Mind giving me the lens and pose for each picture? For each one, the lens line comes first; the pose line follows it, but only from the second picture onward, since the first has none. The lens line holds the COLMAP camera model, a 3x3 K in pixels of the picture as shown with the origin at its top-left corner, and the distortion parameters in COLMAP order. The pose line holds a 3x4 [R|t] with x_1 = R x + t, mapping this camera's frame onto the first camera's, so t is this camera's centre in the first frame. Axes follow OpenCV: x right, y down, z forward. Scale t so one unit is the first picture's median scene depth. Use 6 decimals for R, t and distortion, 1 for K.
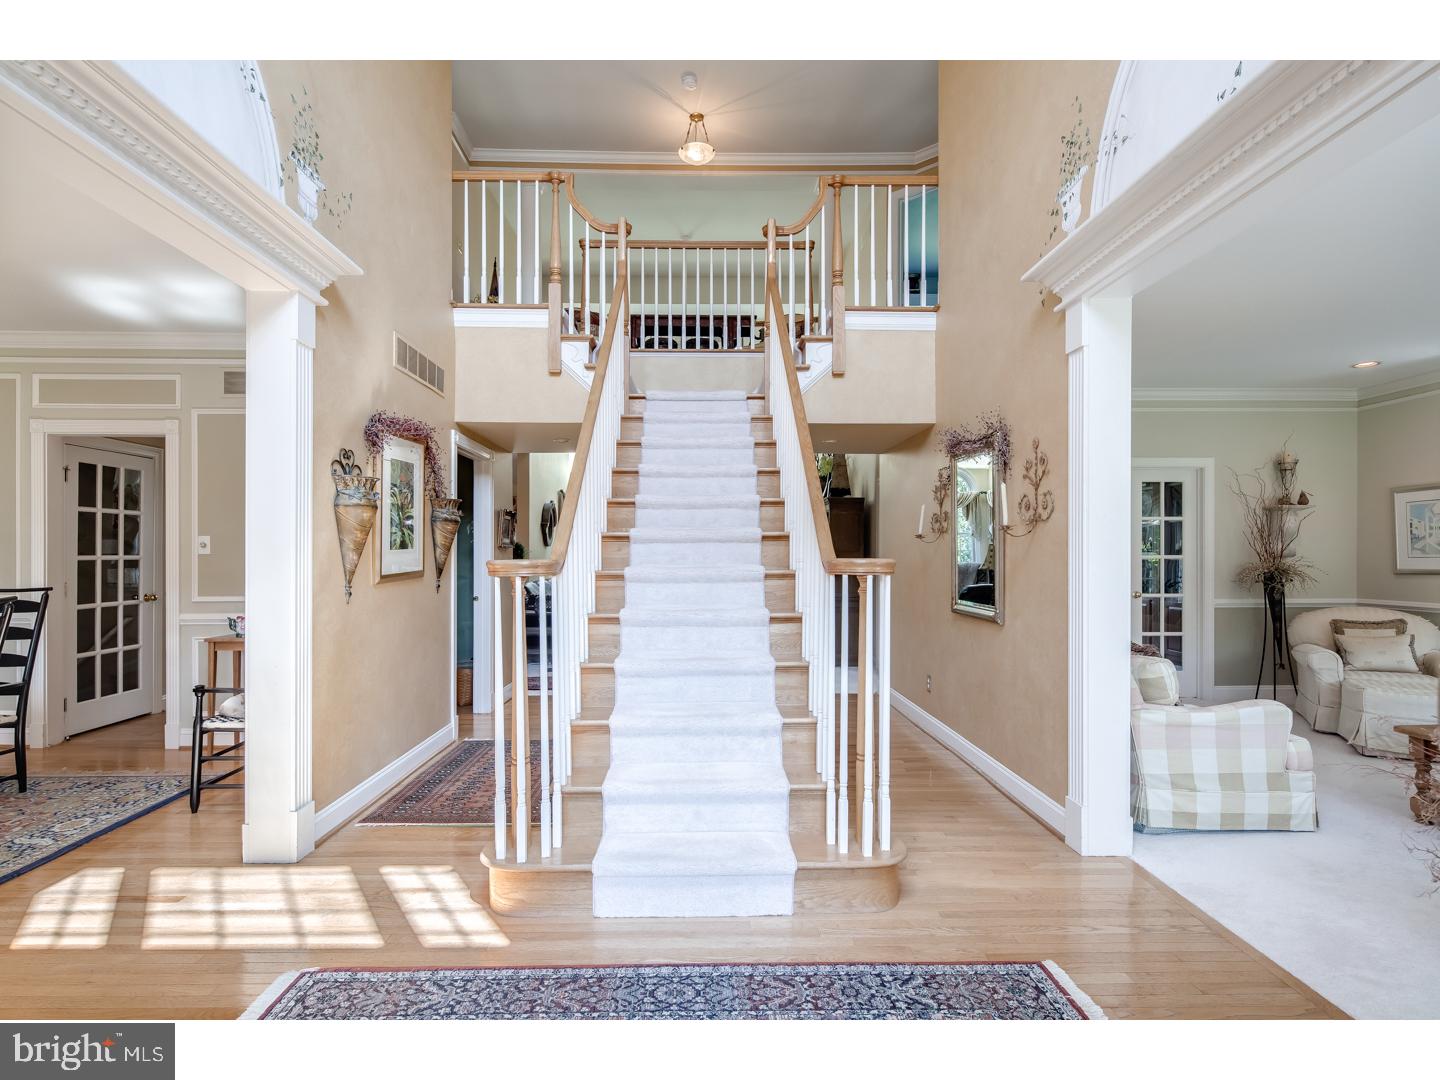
lens RADIAL K [[708.1, 0, 719.8], [0, 708.1, 501.7], [0, 0, 1]] dist [-0.000320, -0.000197]
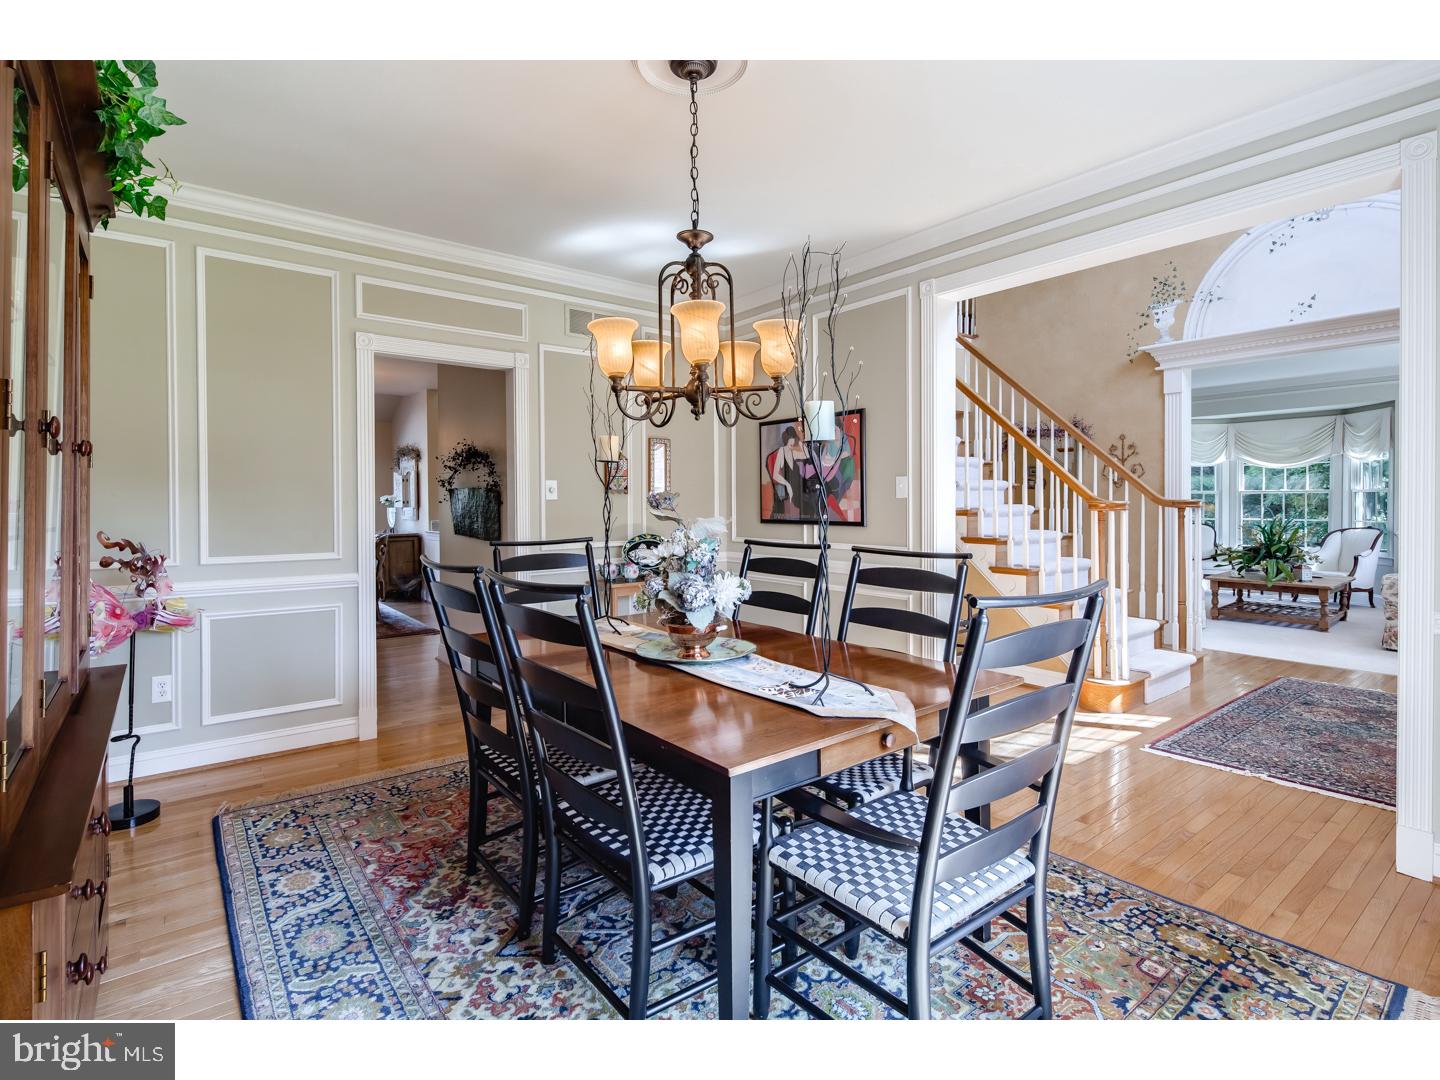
lens RADIAL K [[708.1, 0, 719.8], [0, 708.1, 501.7], [0, 0, 1]] dist [-0.000320, -0.000197]
pose [[0.800646, -0.006077, 0.599107, -1.119287], [-0.036872, 0.997553, 0.059395, 0.011751], [-0.598002, -0.069645, 0.798463, 0.098736]]
